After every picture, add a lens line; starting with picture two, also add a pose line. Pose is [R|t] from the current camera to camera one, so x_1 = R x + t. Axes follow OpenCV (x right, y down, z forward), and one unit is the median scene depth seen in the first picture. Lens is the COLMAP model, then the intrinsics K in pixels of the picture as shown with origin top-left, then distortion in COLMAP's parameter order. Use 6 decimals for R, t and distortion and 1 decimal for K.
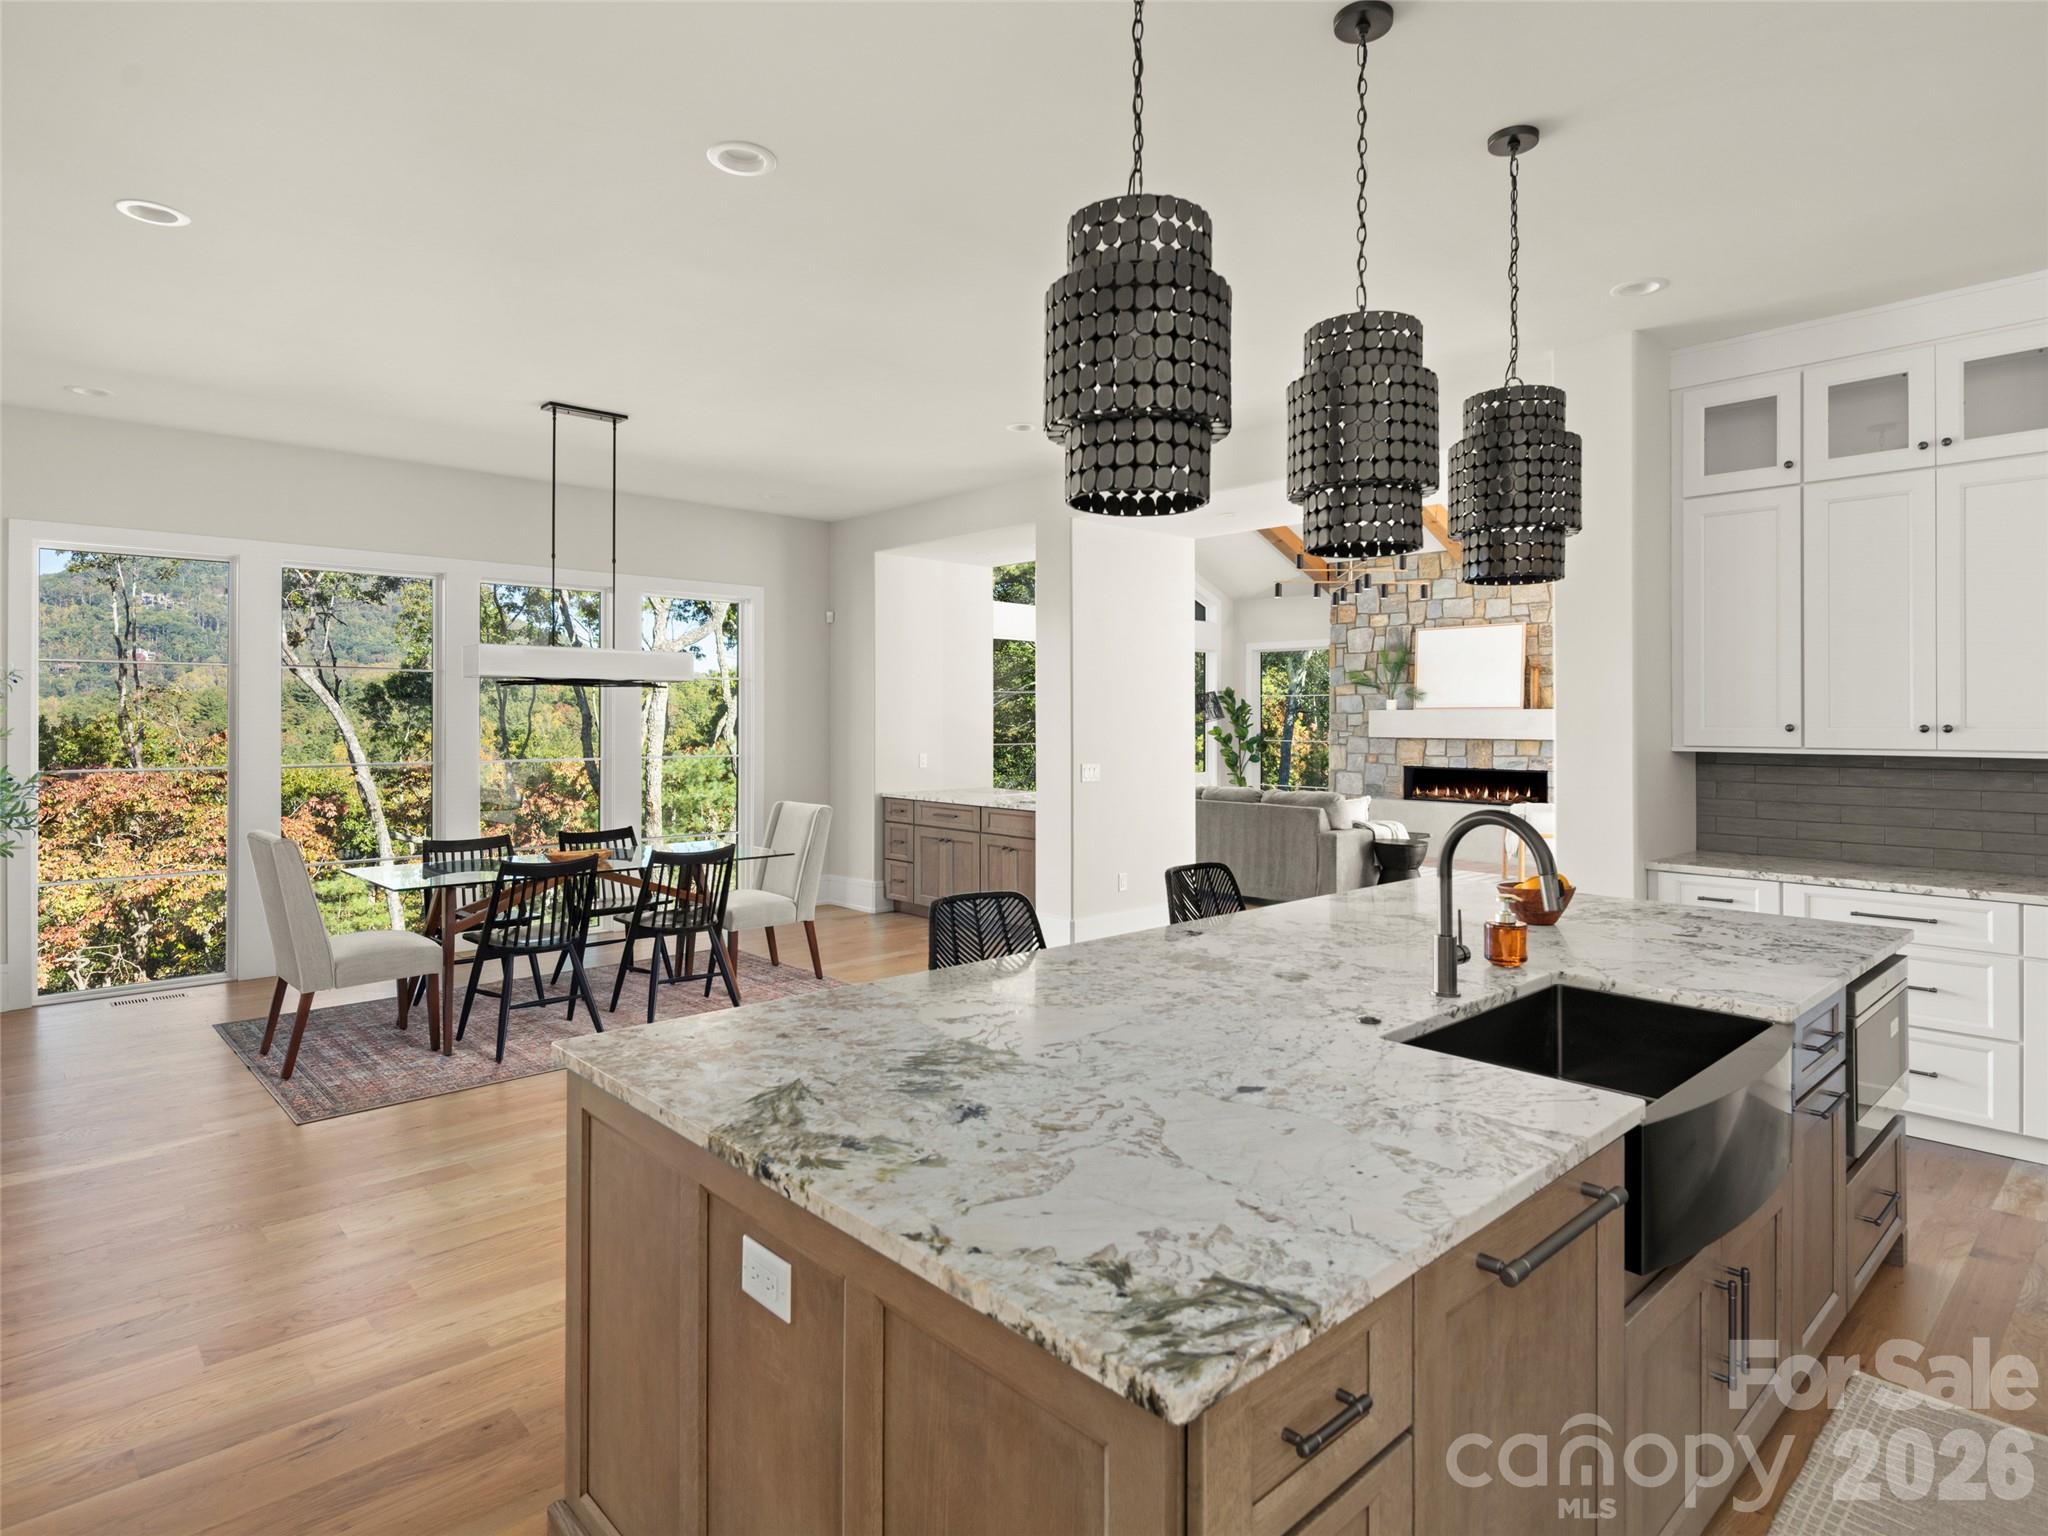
lens RADIAL K [[1126.8, 0, 1017.7], [0, 1126.8, 710.3], [0, 0, 1]] dist [0.000551, -0.000256]
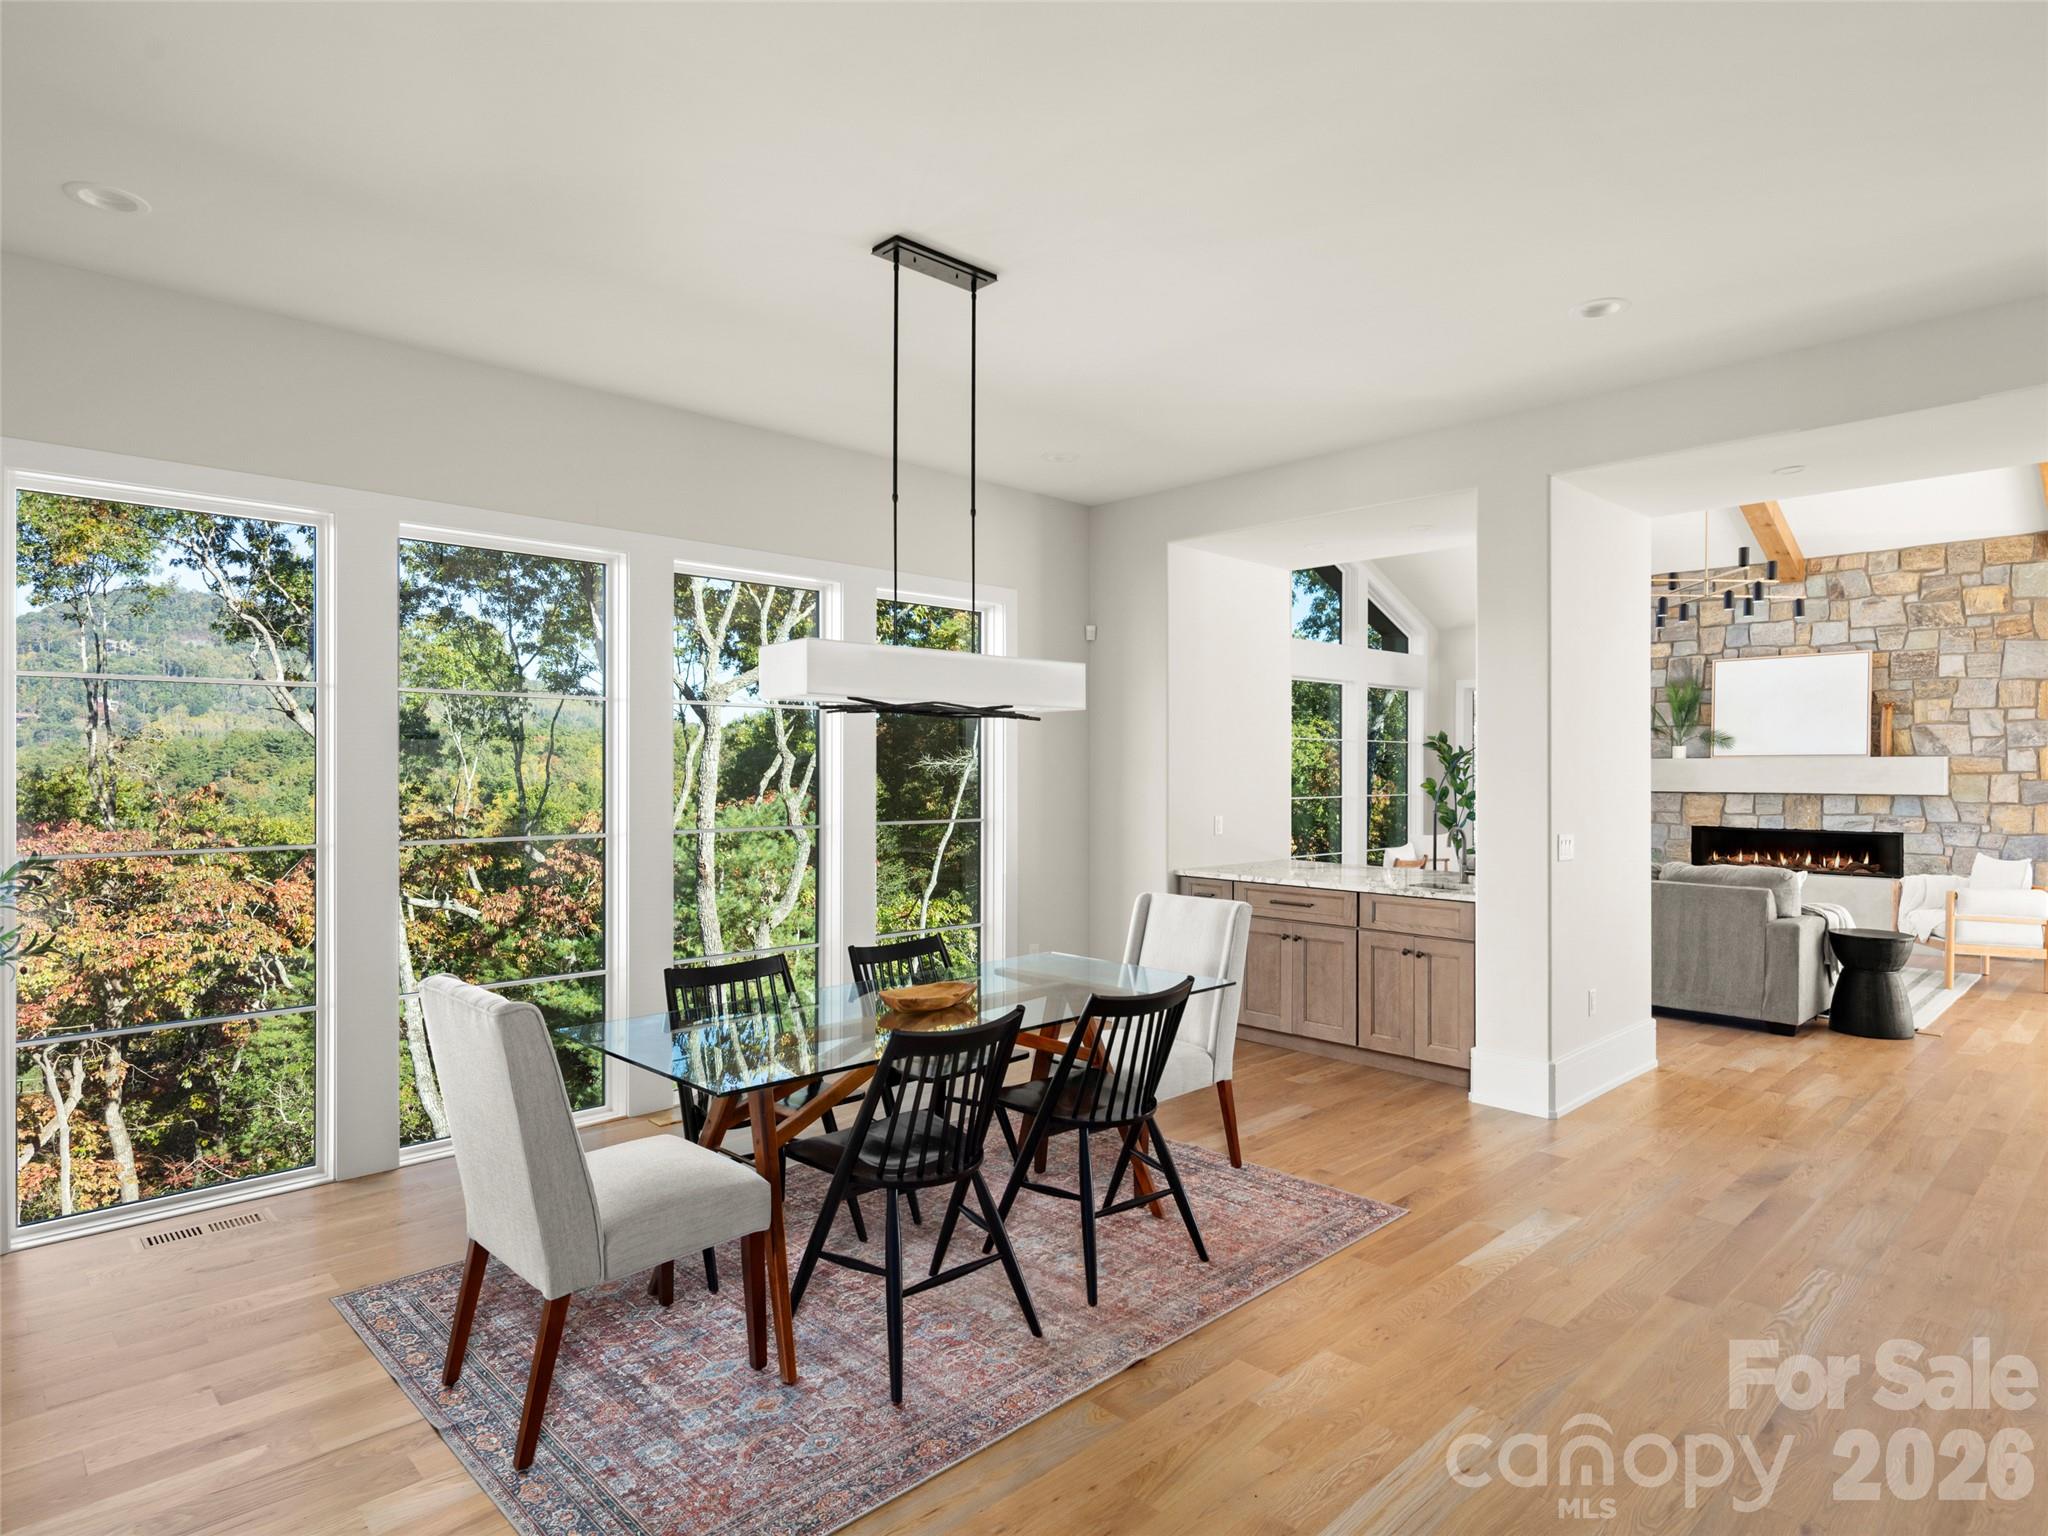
lens RADIAL K [[1128.0, 0, 1024.0], [0, 1128.0, 768.0], [0, 0, 1]] dist [-0.000870, 0.000793]
pose [[0.999691, -0.000563, 0.024844, -0.166216], [0.000407, 0.999980, 0.006276, 0.001435], [-0.024847, -0.006264, 0.999672, 0.184631]]
